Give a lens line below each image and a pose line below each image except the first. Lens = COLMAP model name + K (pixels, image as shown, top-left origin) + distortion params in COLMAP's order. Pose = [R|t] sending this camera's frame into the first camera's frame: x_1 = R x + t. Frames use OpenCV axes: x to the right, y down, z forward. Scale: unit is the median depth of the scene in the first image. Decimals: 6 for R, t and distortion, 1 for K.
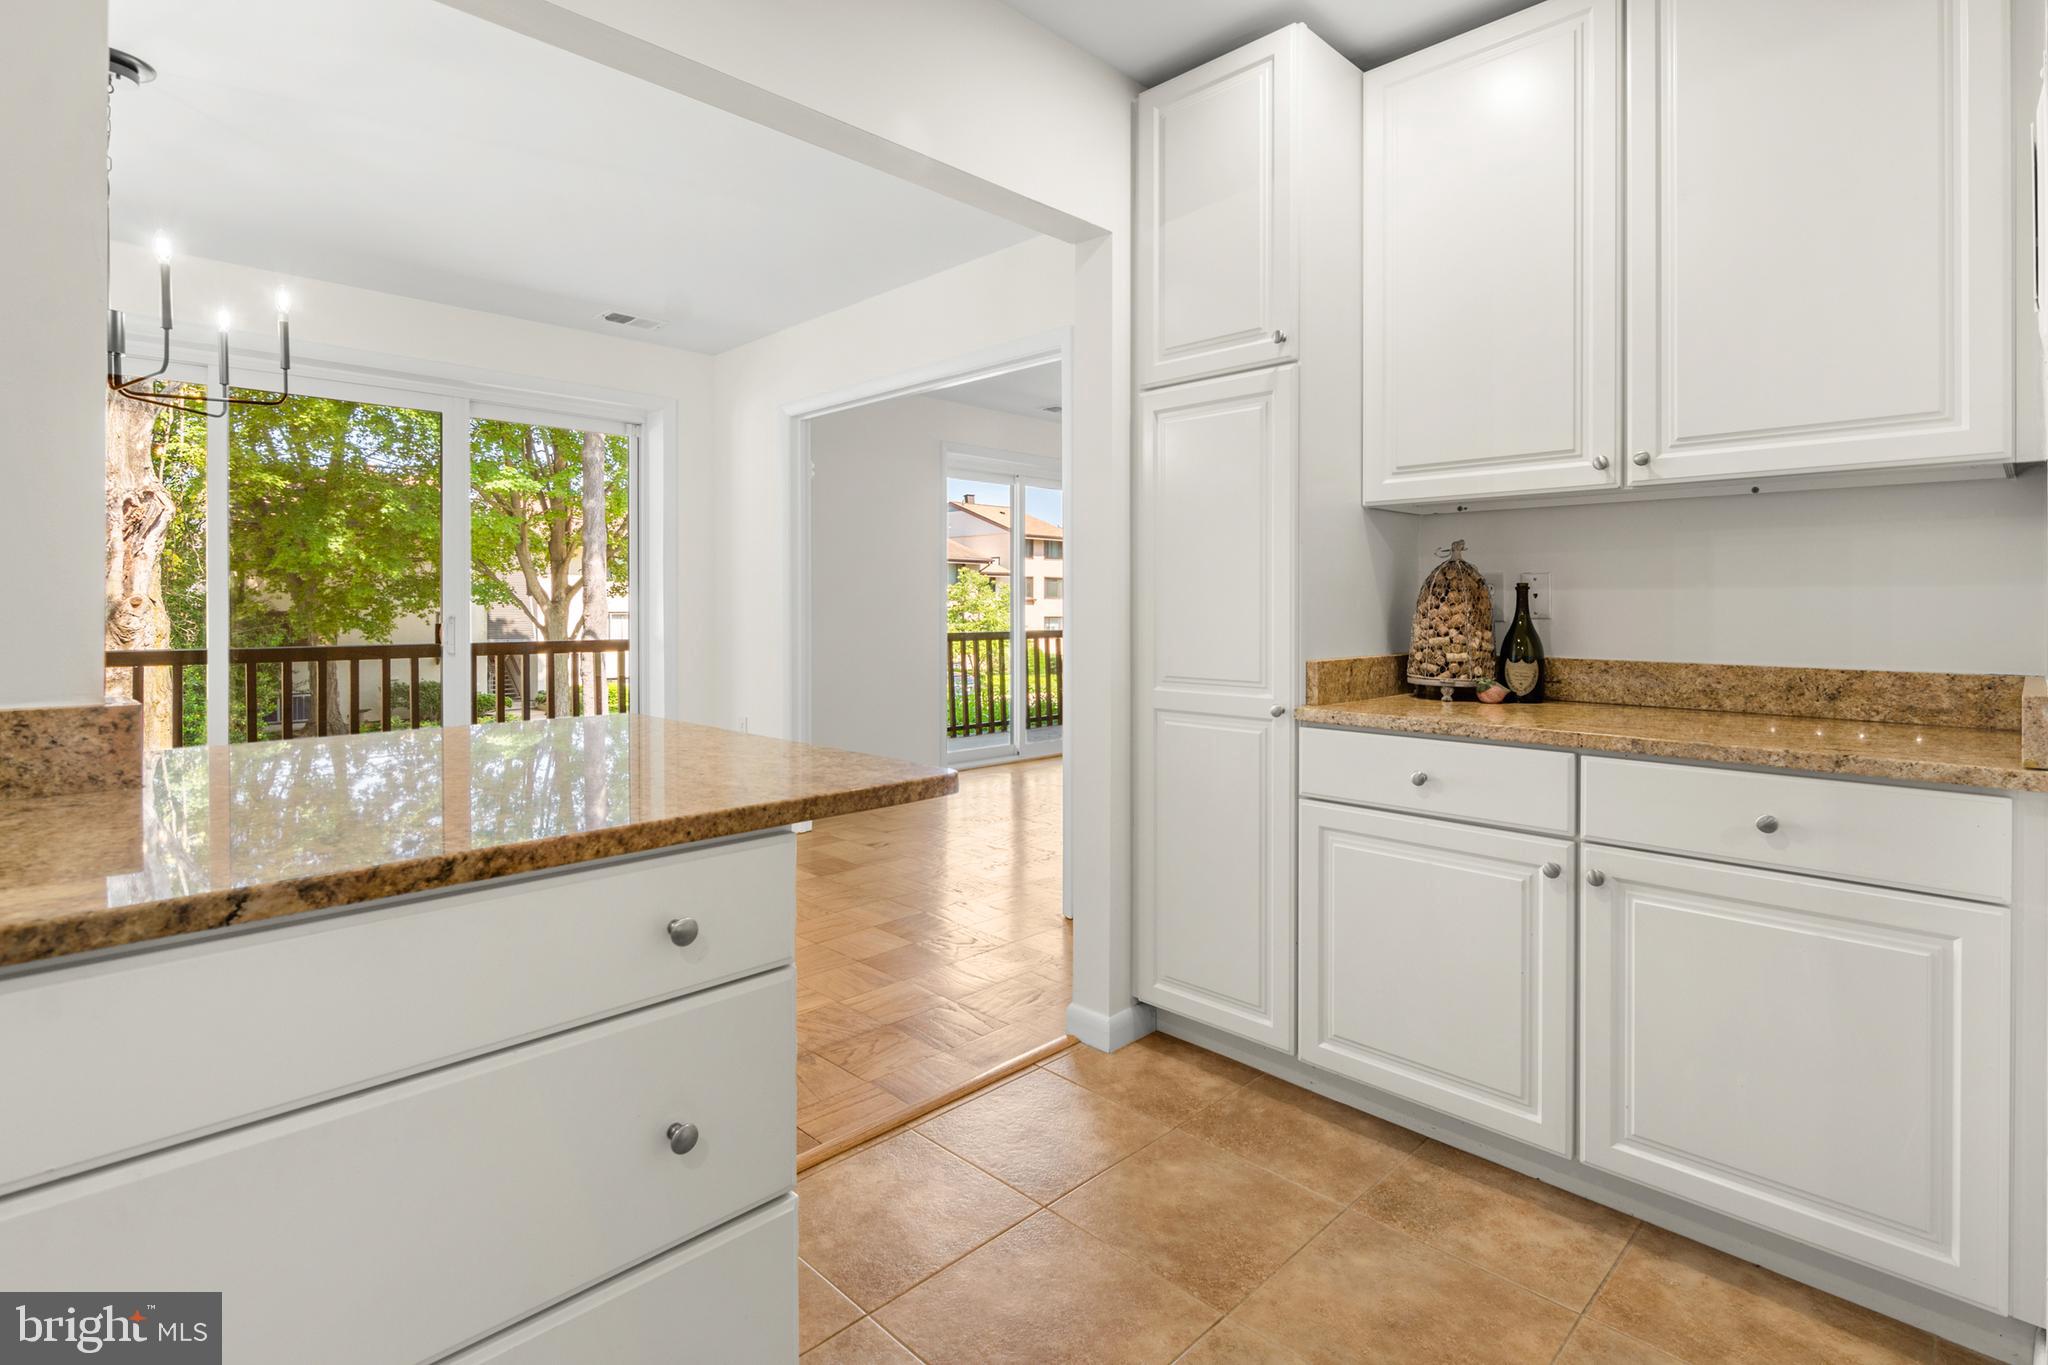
lens RADIAL K [[1003.1, 0, 1028.9], [0, 1003.1, 608.7], [0, 0, 1]] dist [0.000449, -0.002189]
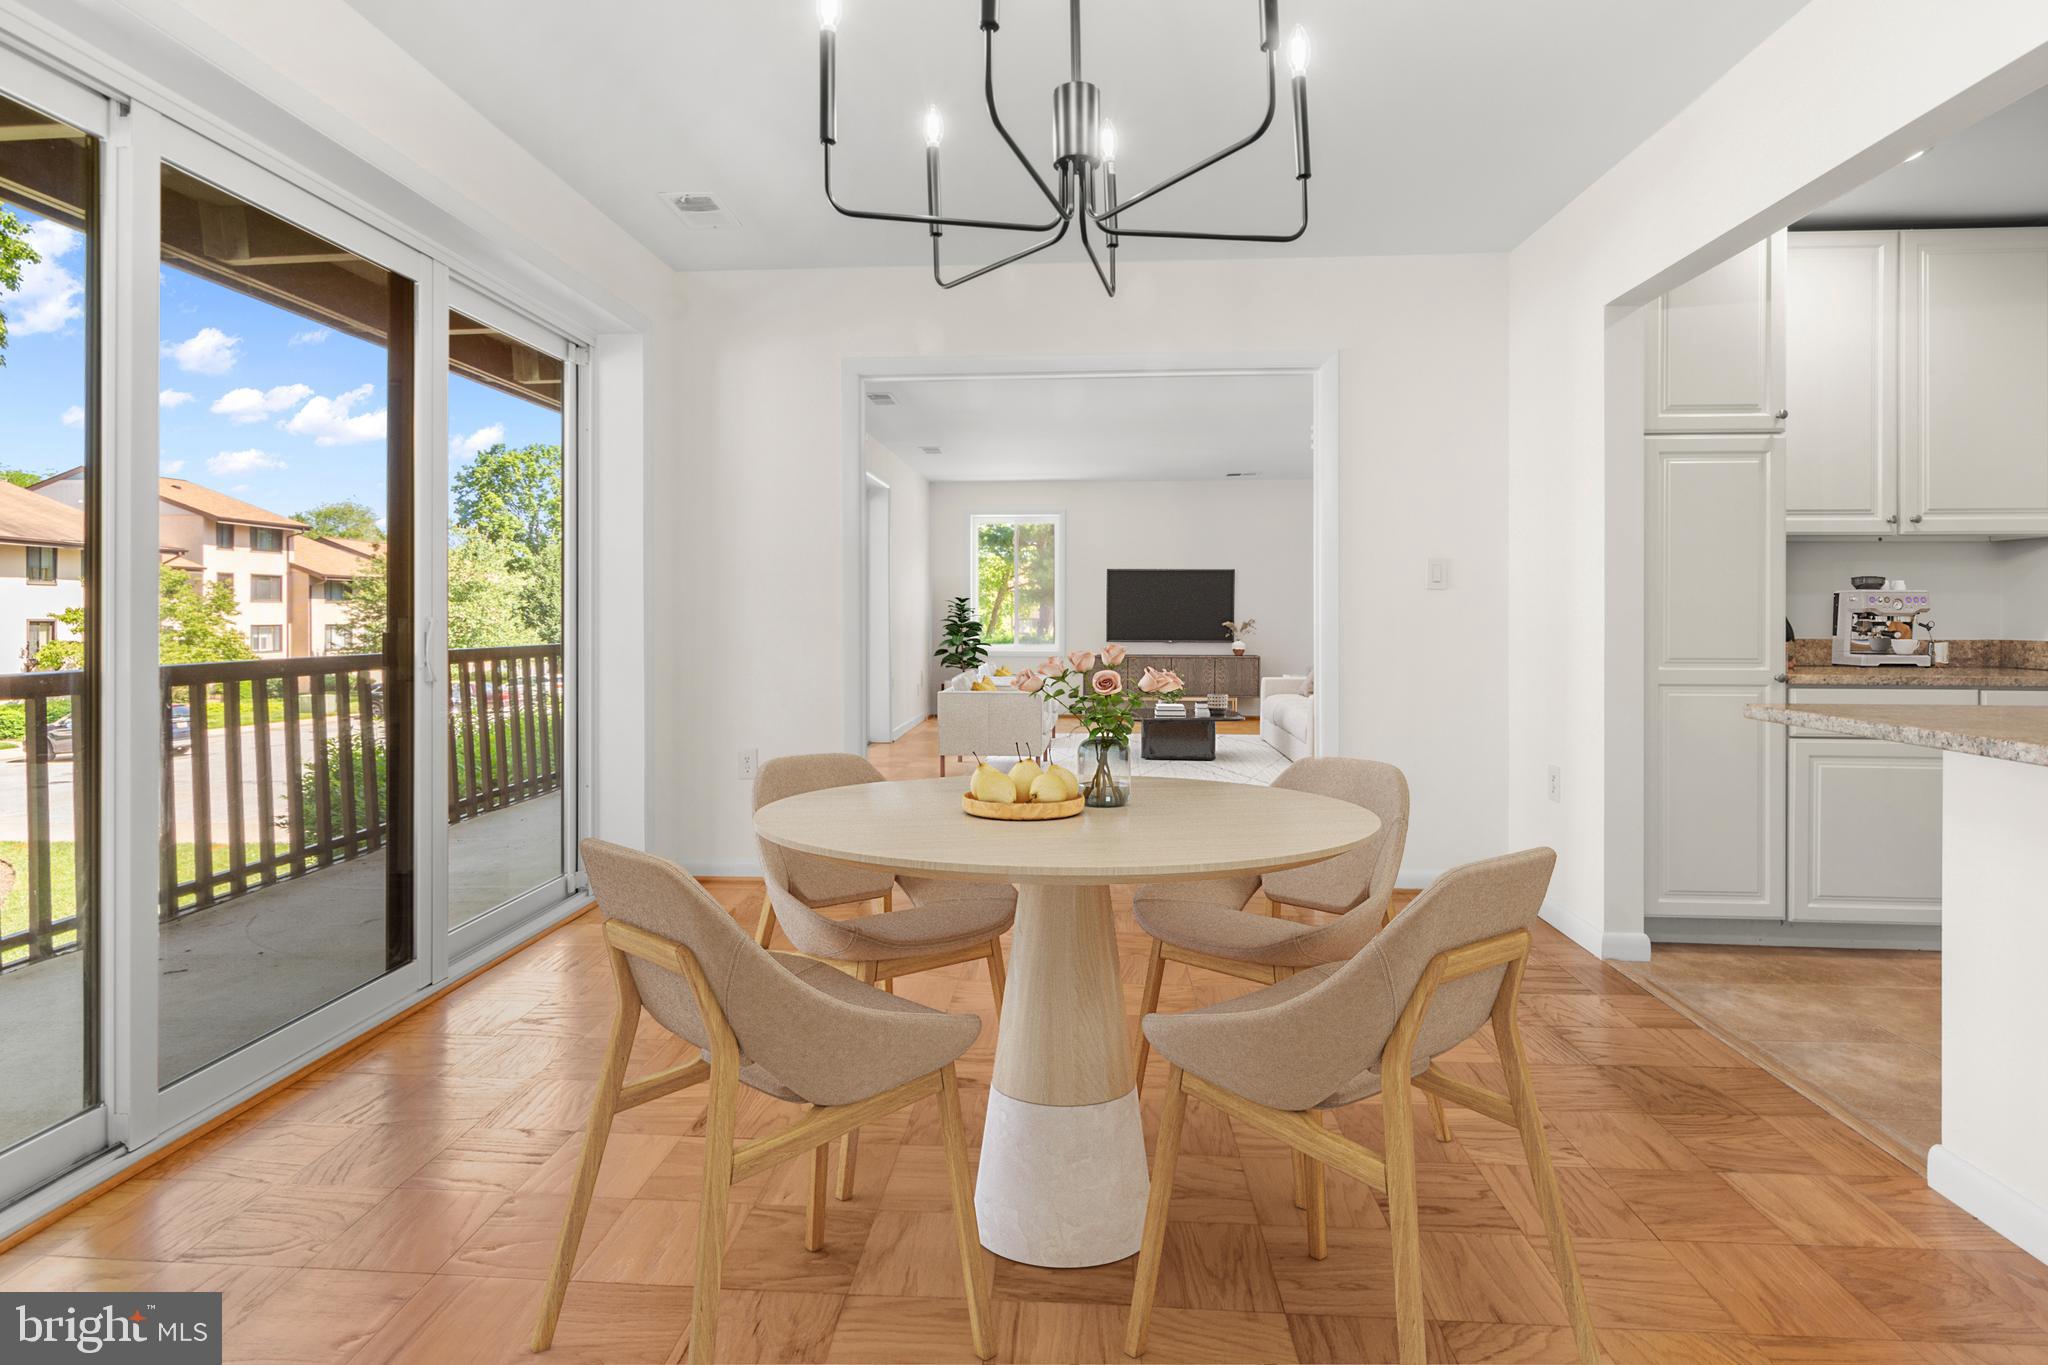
lens RADIAL K [[1003.1, 0, 1028.9], [0, 1003.1, 608.7], [0, 0, 1]] dist [0.000449, -0.002189]
pose [[0.750034, 0.002295, 0.661396, -1.511044], [0.001595, 0.999985, -0.005279, 0.010042], [-0.661398, 0.005014, 0.750019, 0.651292]]
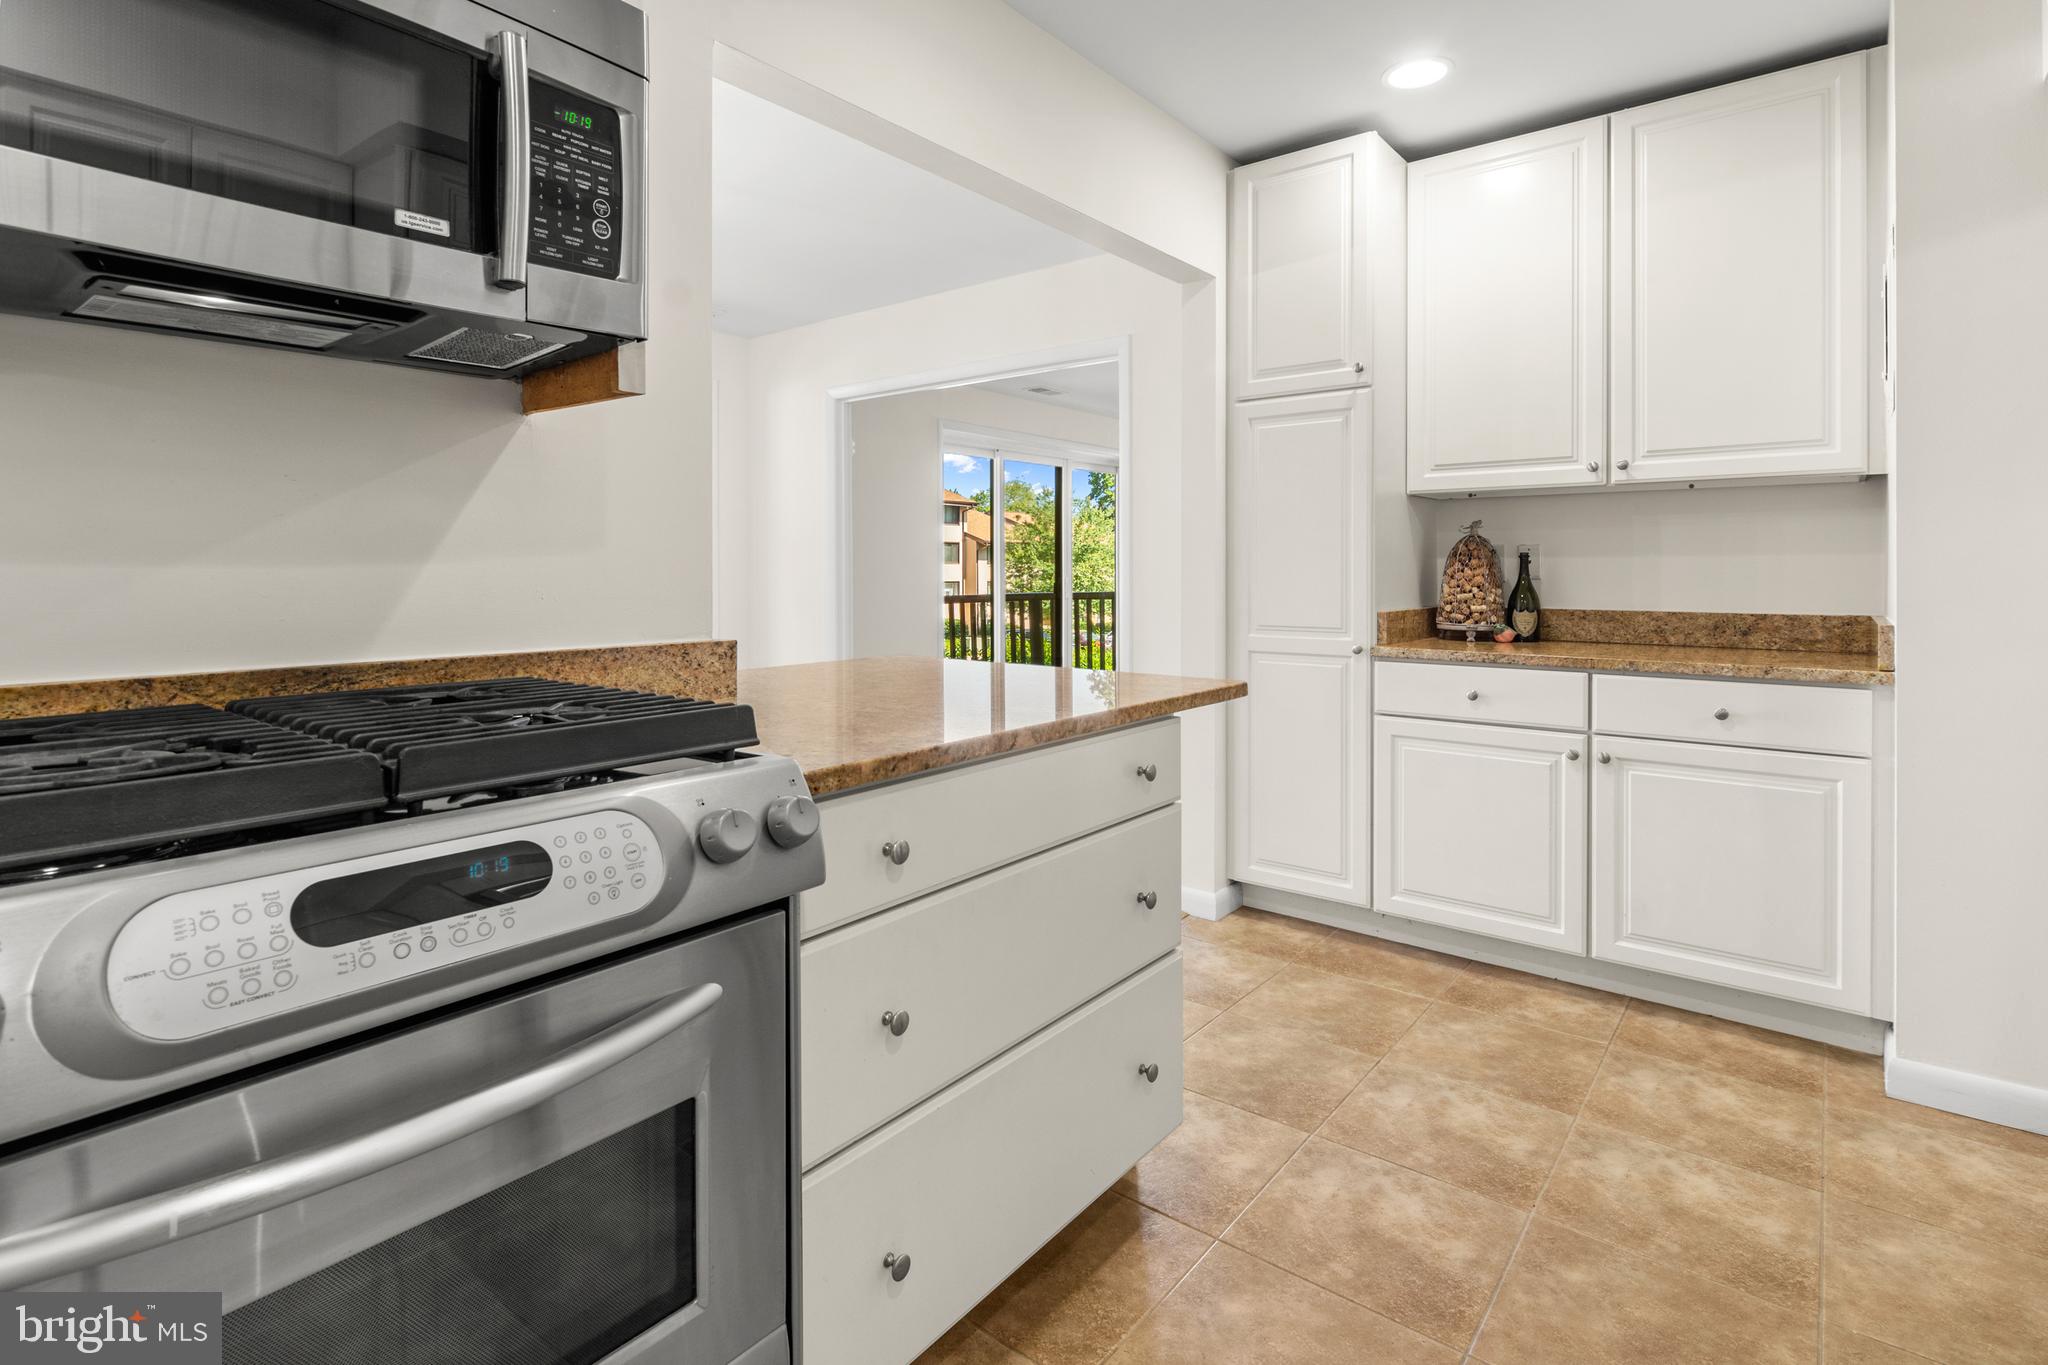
lens RADIAL K [[1011.0, 0, 1029.4], [0, 1011.0, 577.3], [0, 0, 1]] dist [0.000304, -0.002198]
pose [[0.993350, -0.003798, 0.115071, -0.343185], [0.003348, 0.999986, 0.004100, -0.000512], [-0.115085, -0.003688, 0.993349, -0.283314]]
